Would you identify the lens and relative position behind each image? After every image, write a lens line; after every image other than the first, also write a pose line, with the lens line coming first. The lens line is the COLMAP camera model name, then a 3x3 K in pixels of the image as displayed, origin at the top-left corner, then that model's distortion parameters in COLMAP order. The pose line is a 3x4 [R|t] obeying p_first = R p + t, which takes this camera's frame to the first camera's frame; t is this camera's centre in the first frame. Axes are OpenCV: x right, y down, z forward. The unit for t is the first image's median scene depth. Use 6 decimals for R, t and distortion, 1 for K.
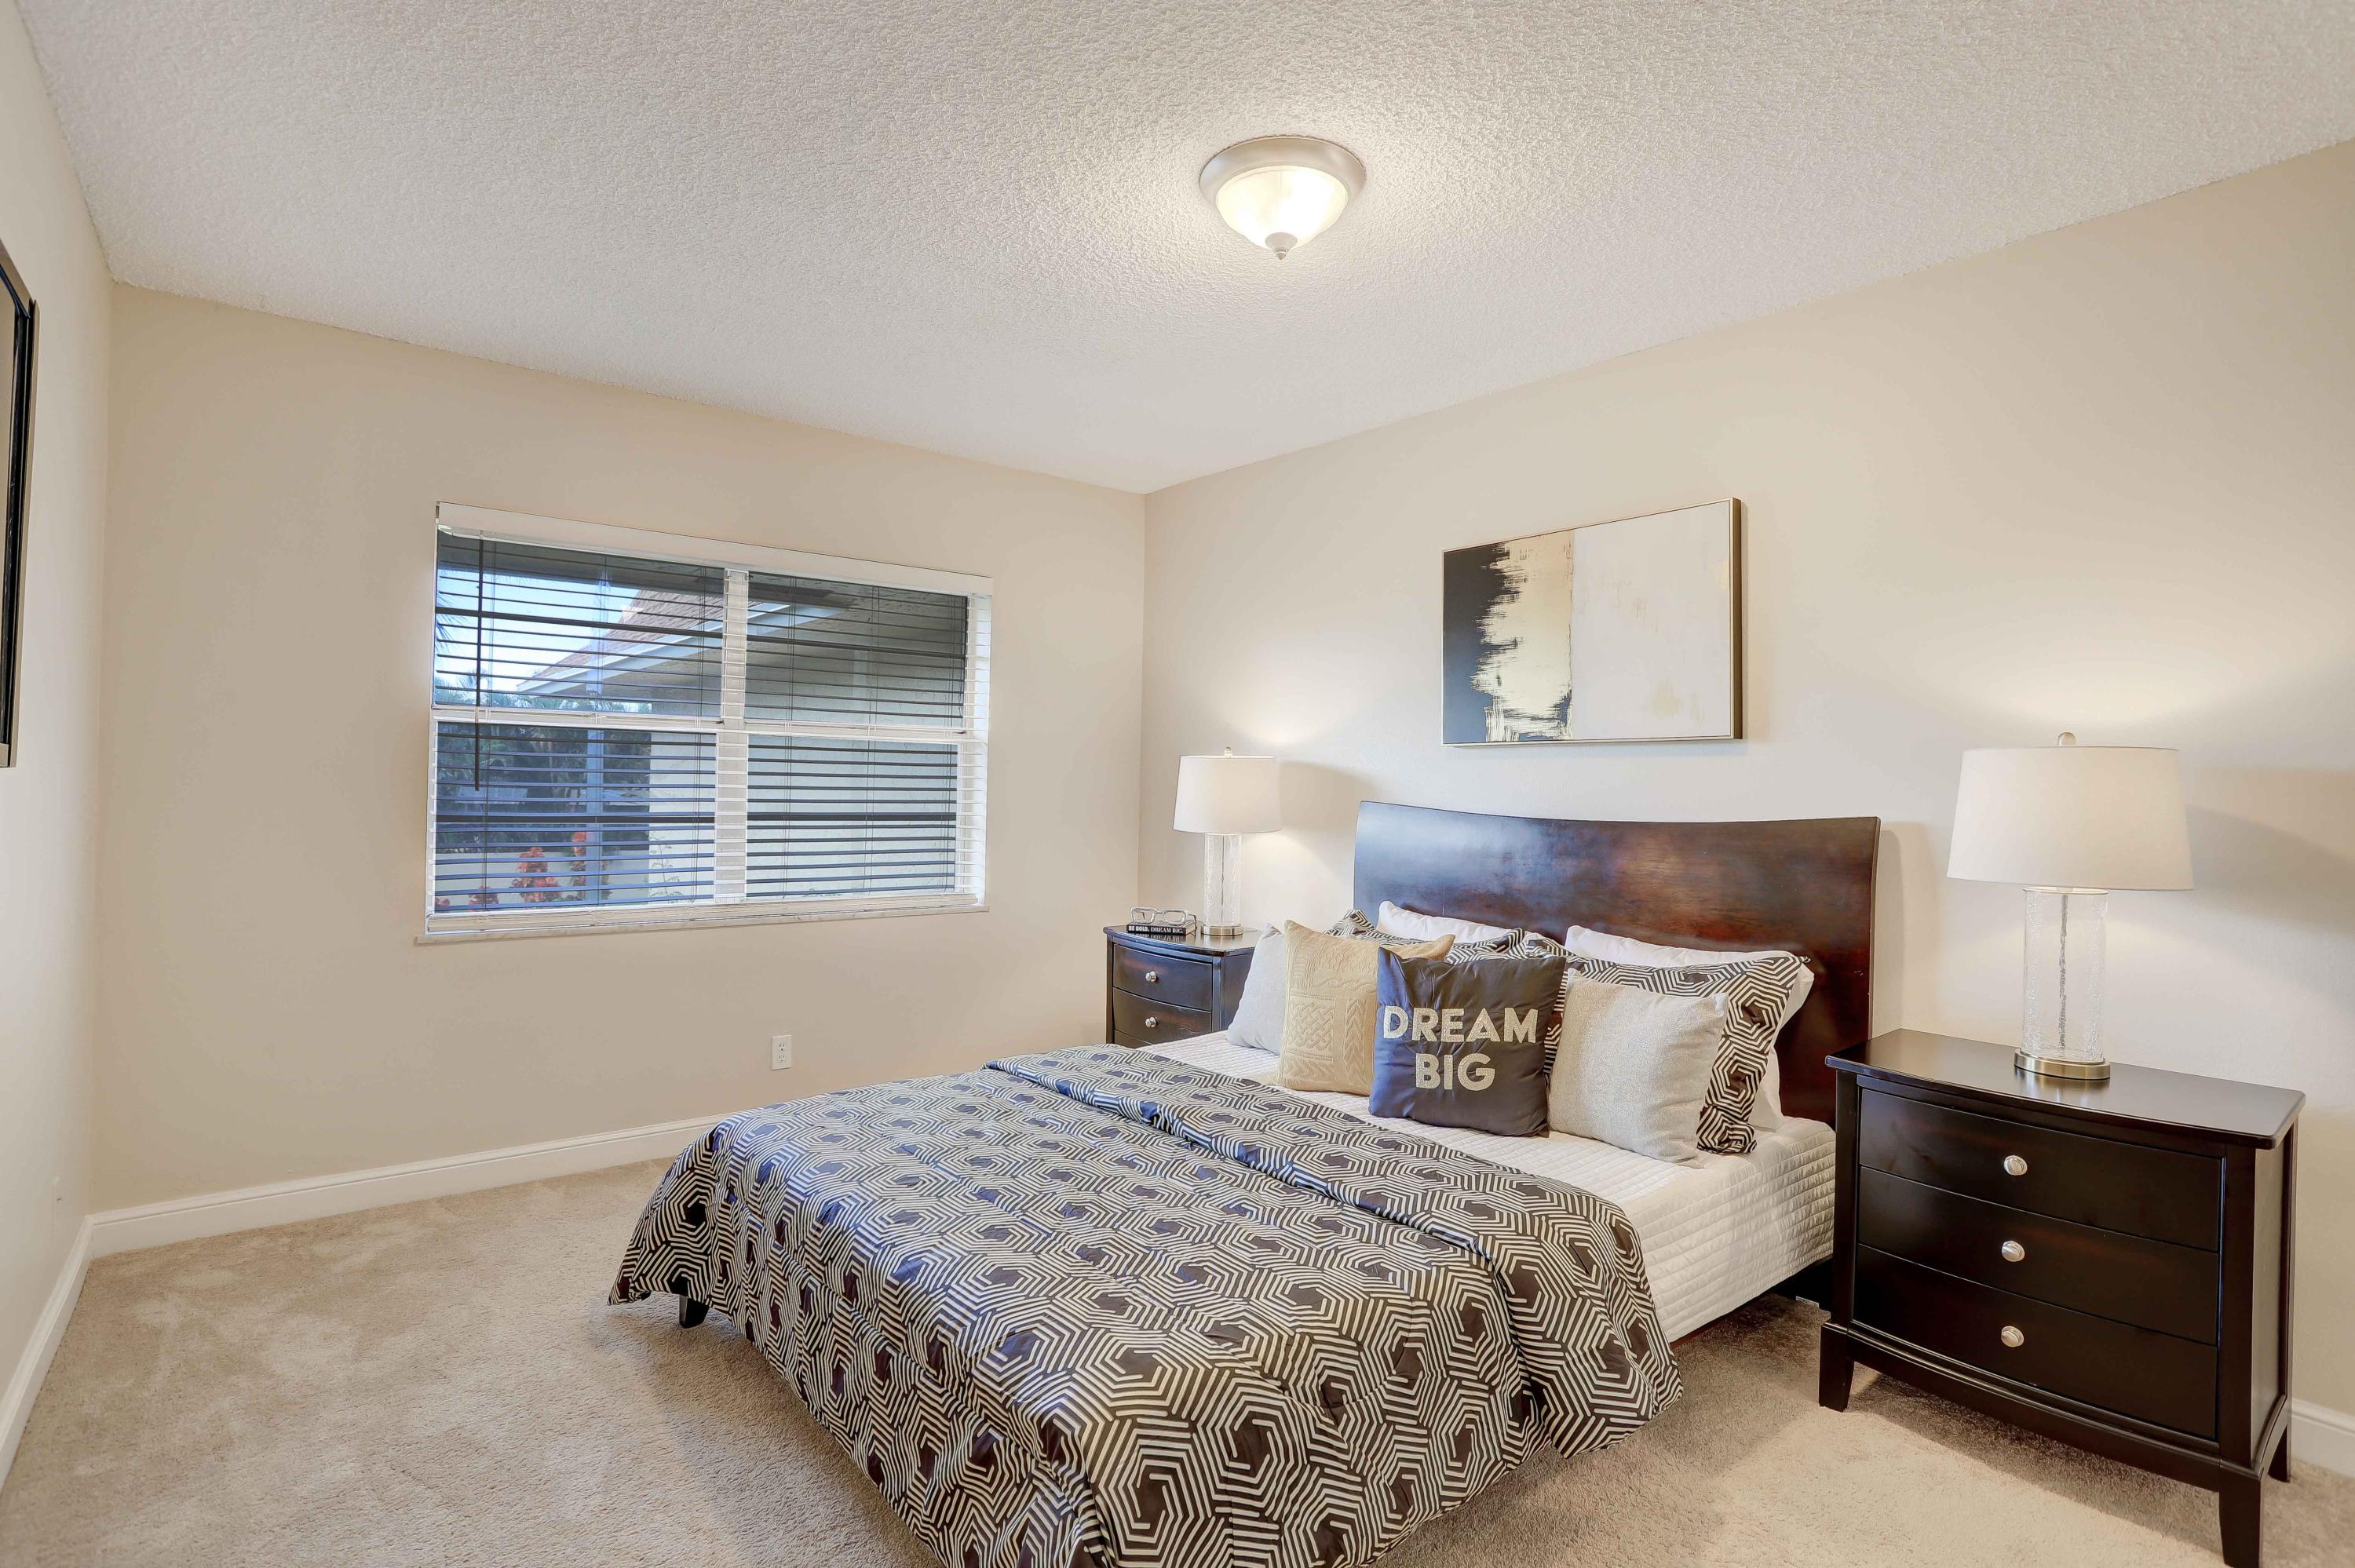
lens RADIAL K [[1156.2, 0, 1178.1], [0, 1156.2, 809.5], [0, 0, 1]] dist [-0.082495, 0.057849]
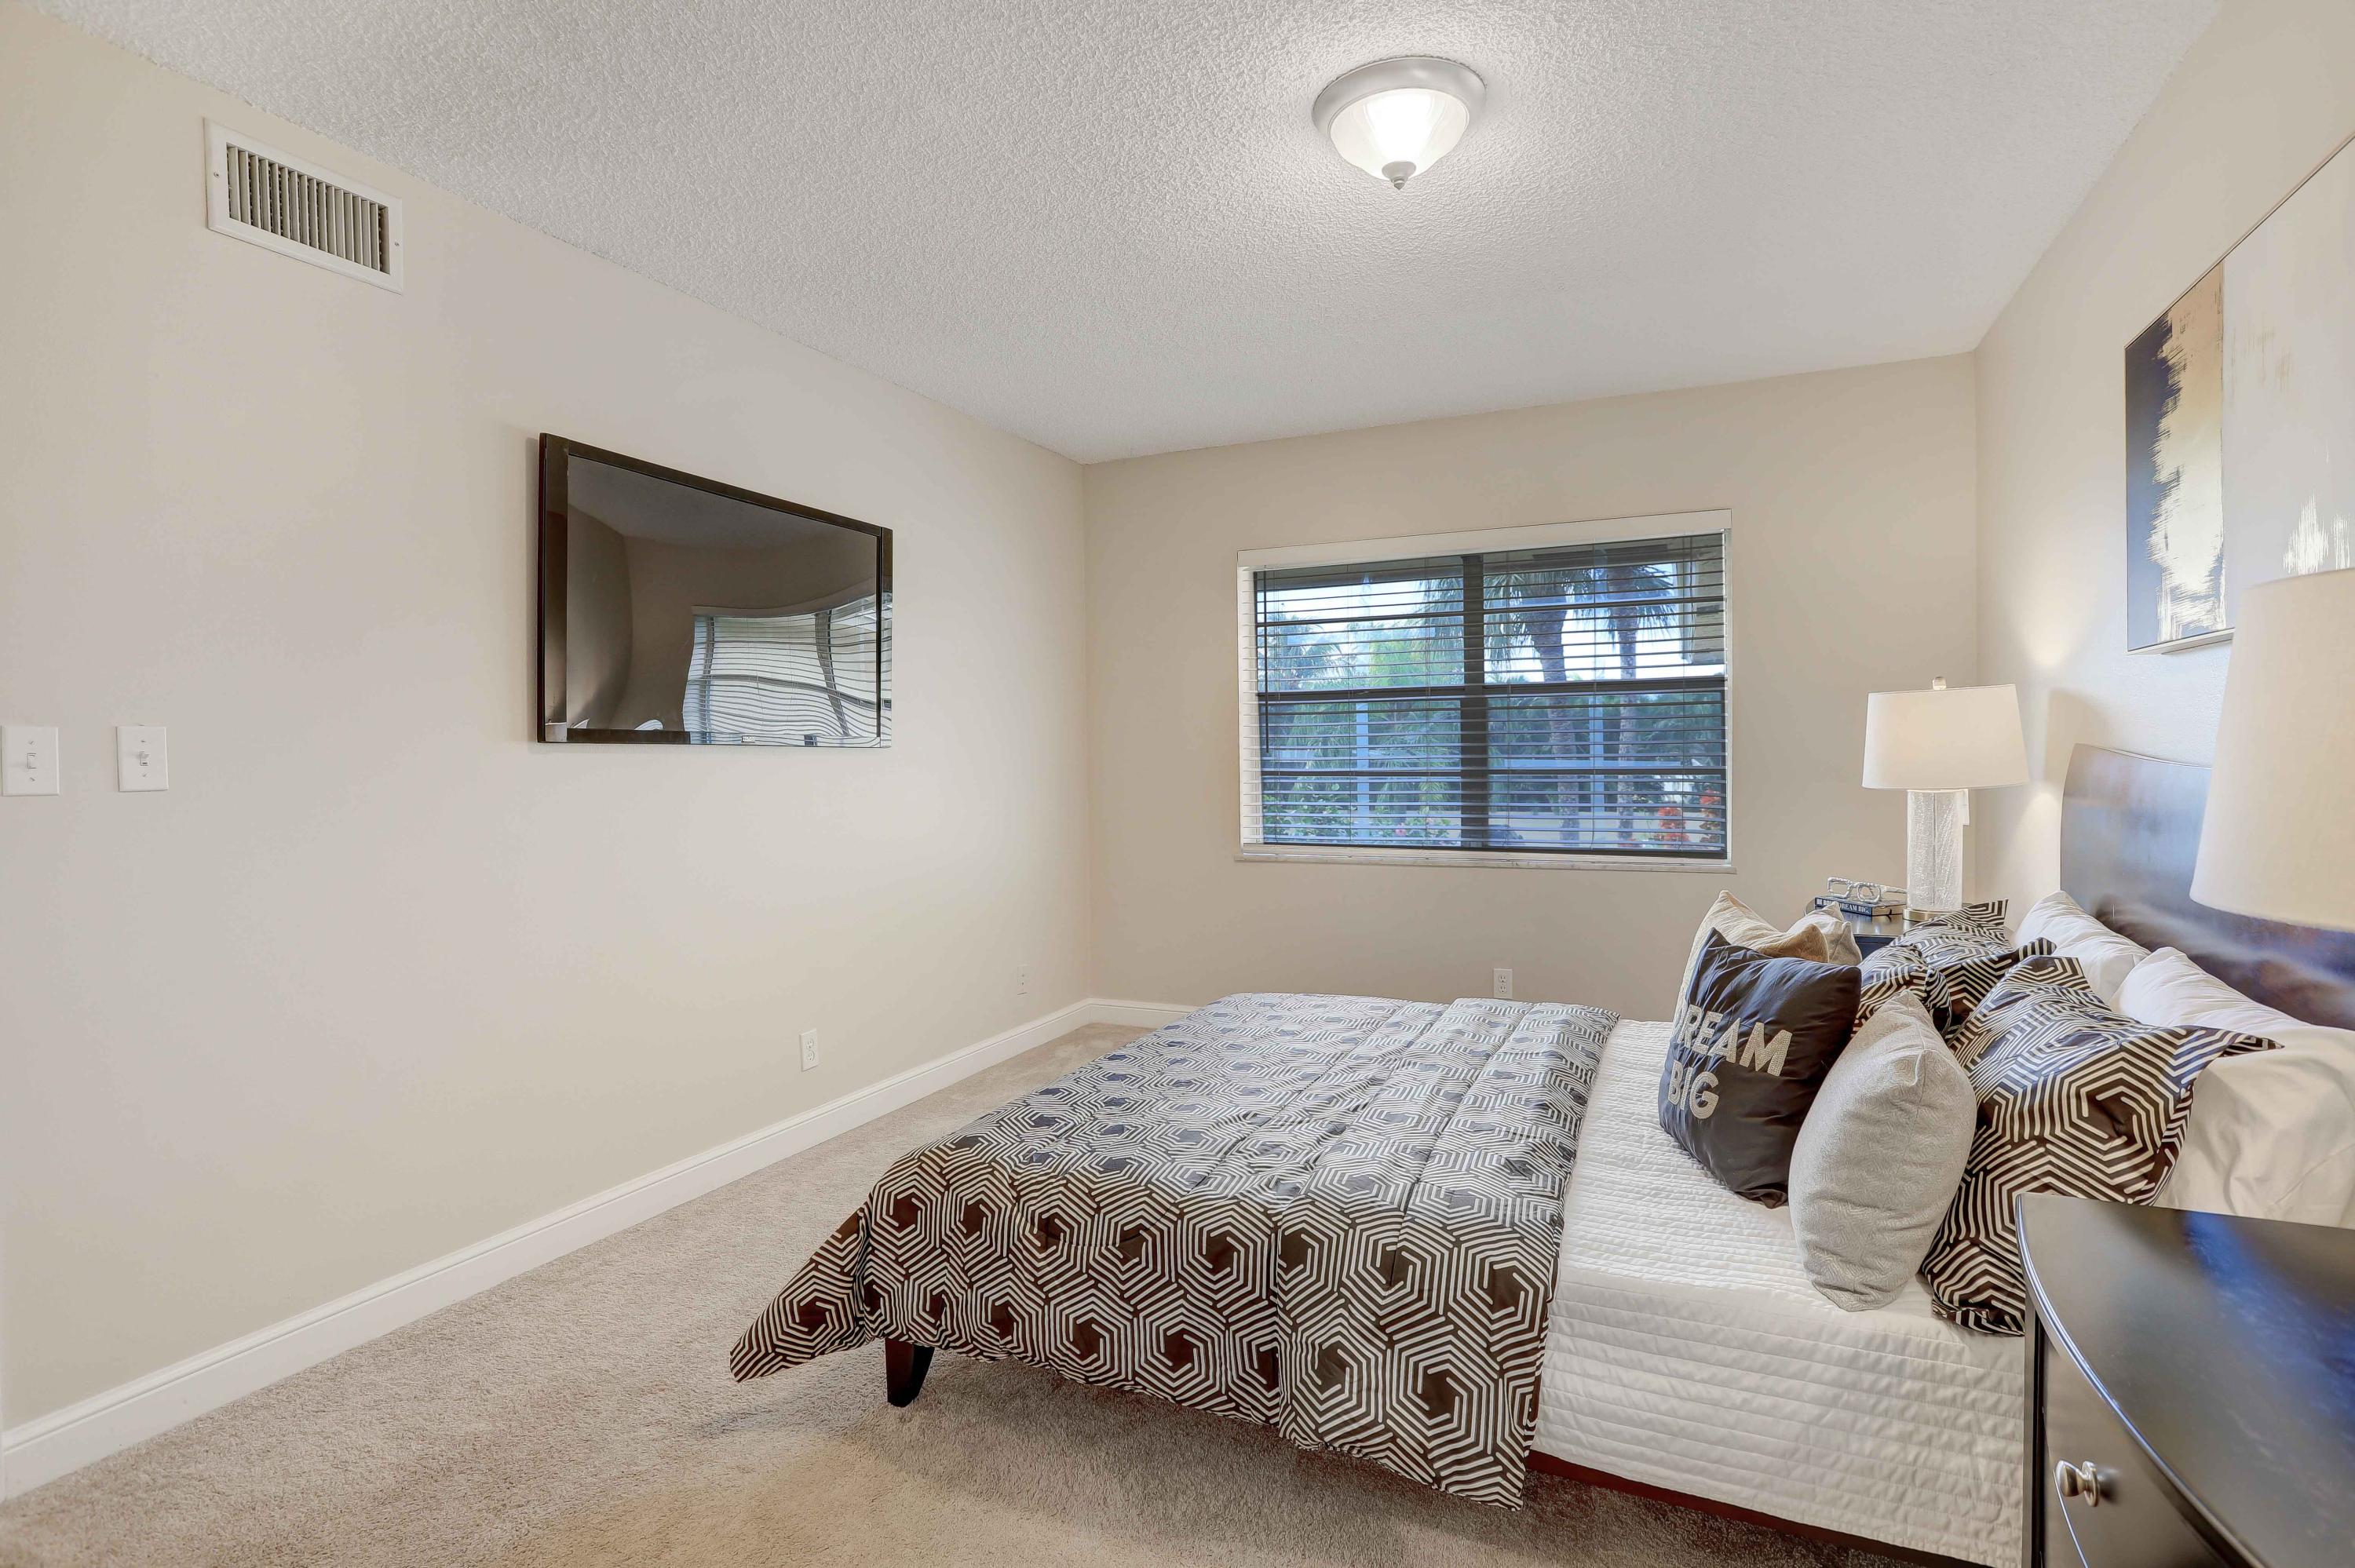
lens RADIAL K [[1152.8, 0, 1162.9], [0, 1152.8, 783.5], [0, 0, 1]] dist [-0.064984, 0.047538]
pose [[0.436789, 0.004387, -0.899553, 0.602679], [0.010390, 0.999897, 0.009922, 0.005746], [0.899504, -0.013680, 0.436698, 0.259707]]
